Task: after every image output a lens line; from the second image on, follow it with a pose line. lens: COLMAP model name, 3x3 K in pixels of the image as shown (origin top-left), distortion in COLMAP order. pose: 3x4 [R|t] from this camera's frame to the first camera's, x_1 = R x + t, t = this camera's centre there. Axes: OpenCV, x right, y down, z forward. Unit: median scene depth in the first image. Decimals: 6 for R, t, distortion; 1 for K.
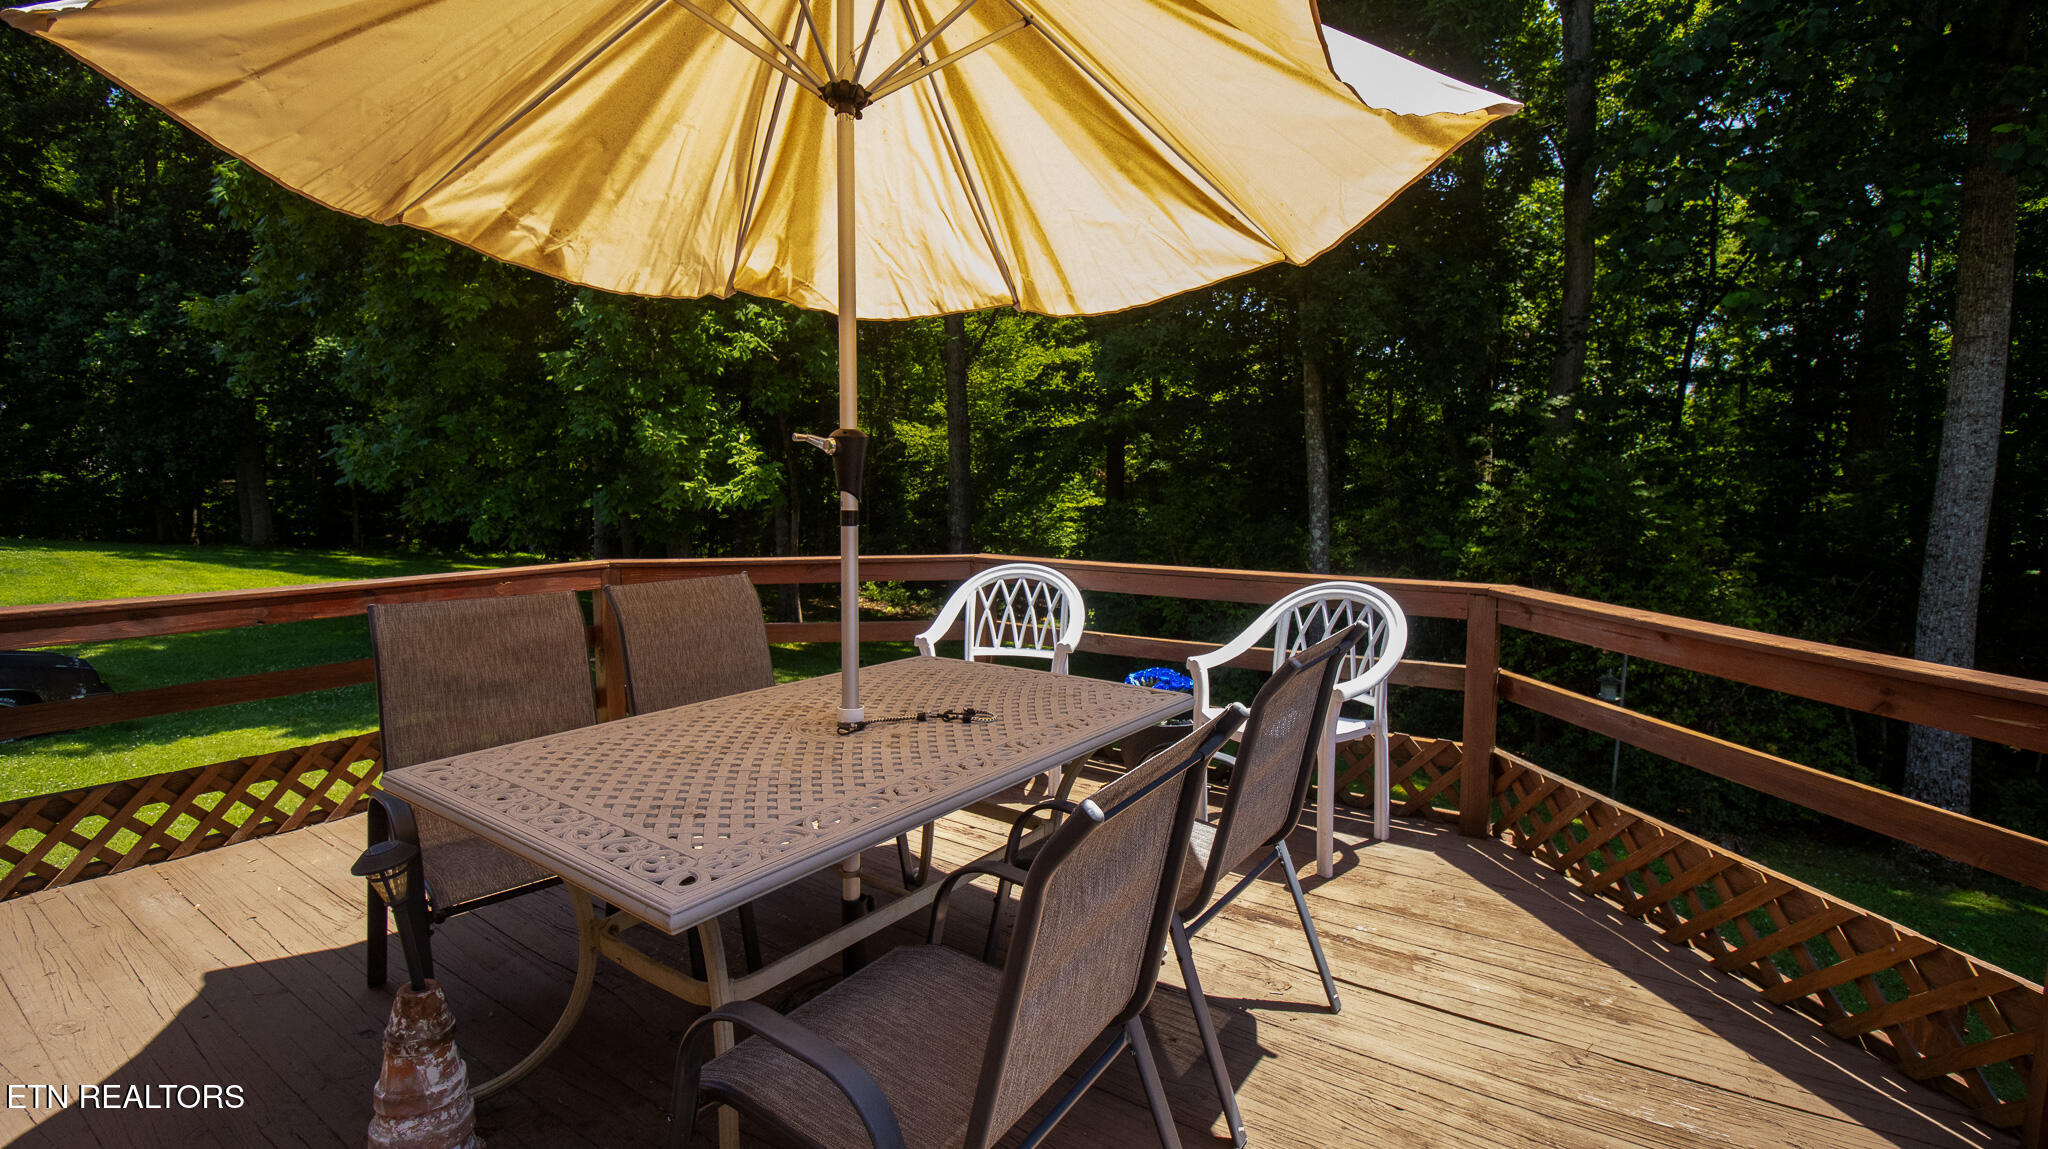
lens RADIAL K [[950.9, 0, 1022.2], [0, 950.9, 565.9], [0, 0, 1]] dist [0.001151, -0.013995]
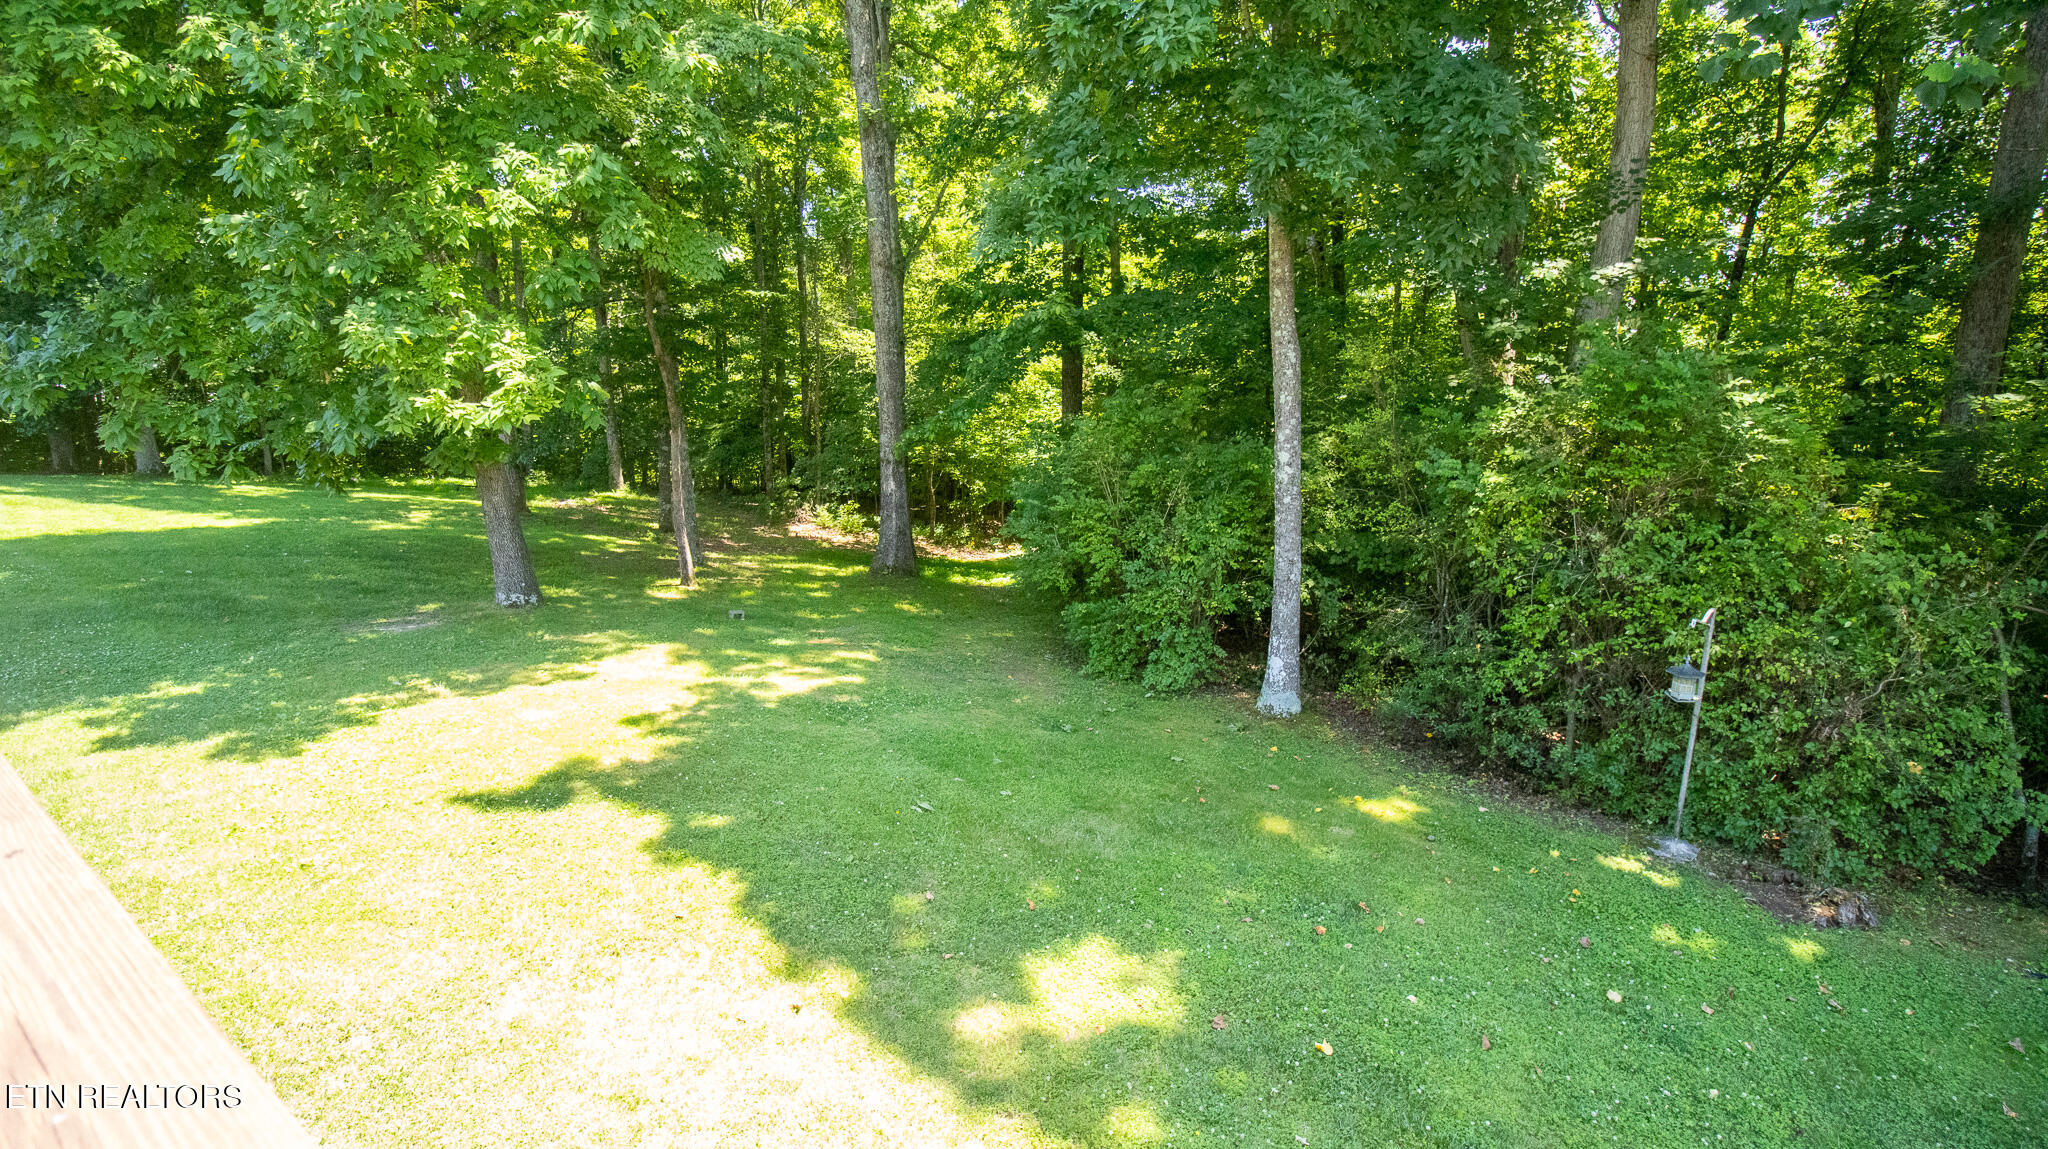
lens RADIAL K [[950.9, 0, 1022.2], [0, 950.9, 565.9], [0, 0, 1]] dist [0.001151, -0.013995]
pose [[0.999930, -0.009166, -0.007448, 0.113698], [0.009787, 0.996057, 0.088176, -0.017832], [0.006610, -0.088243, 0.996077, 0.254763]]
